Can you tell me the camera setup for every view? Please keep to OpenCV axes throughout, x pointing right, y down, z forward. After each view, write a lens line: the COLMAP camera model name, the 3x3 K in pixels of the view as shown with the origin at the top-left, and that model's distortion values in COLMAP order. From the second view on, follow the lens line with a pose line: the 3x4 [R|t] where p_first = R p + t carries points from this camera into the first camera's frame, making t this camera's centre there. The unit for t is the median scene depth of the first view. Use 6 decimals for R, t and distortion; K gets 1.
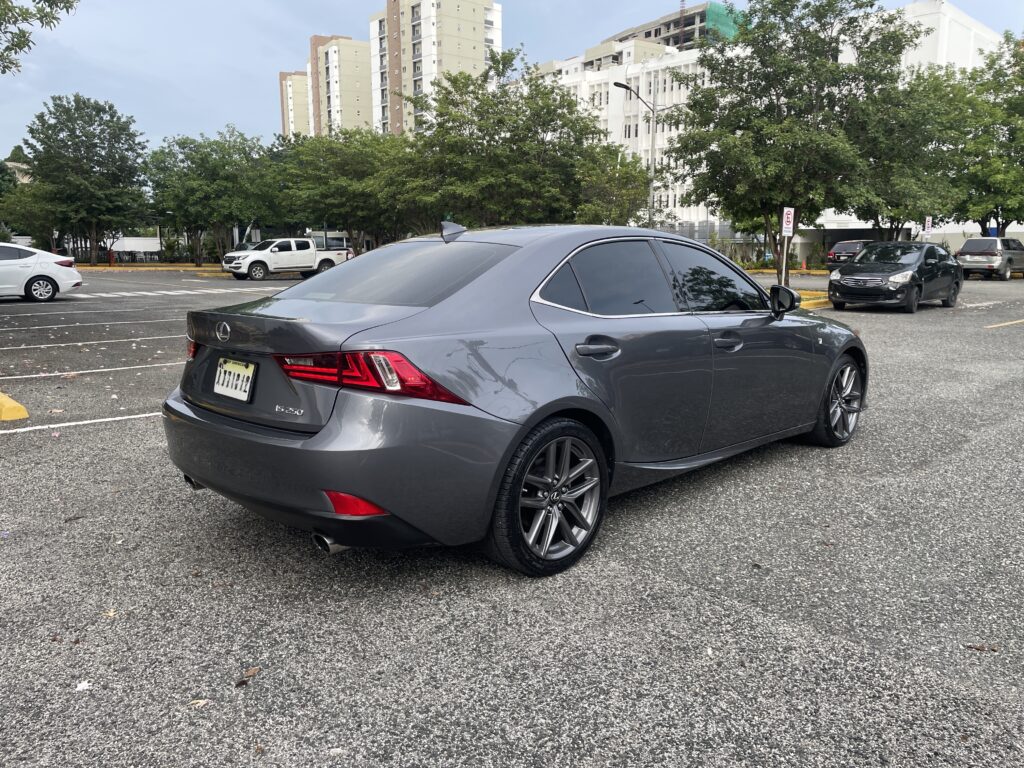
lens RADIAL K [[771.2, 0, 520.2], [0, 771.2, 367.1], [0, 0, 1]] dist [0.092232, -0.115645]
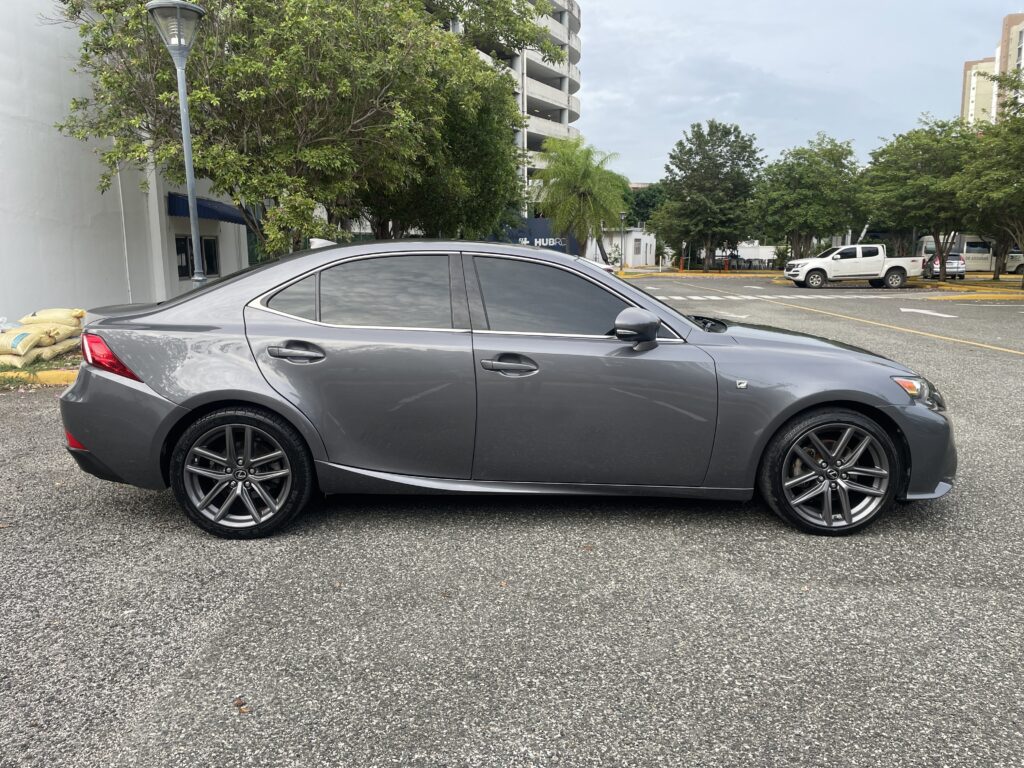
lens RADIAL K [[771.2, 0, 520.2], [0, 771.2, 367.1], [0, 0, 1]] dist [0.092232, -0.115645]
pose [[0.699613, 0.100220, -0.707459, 0.102562], [-0.106207, 0.993702, 0.035741, -0.007188], [0.706585, 0.050132, 0.705851, 0.040612]]
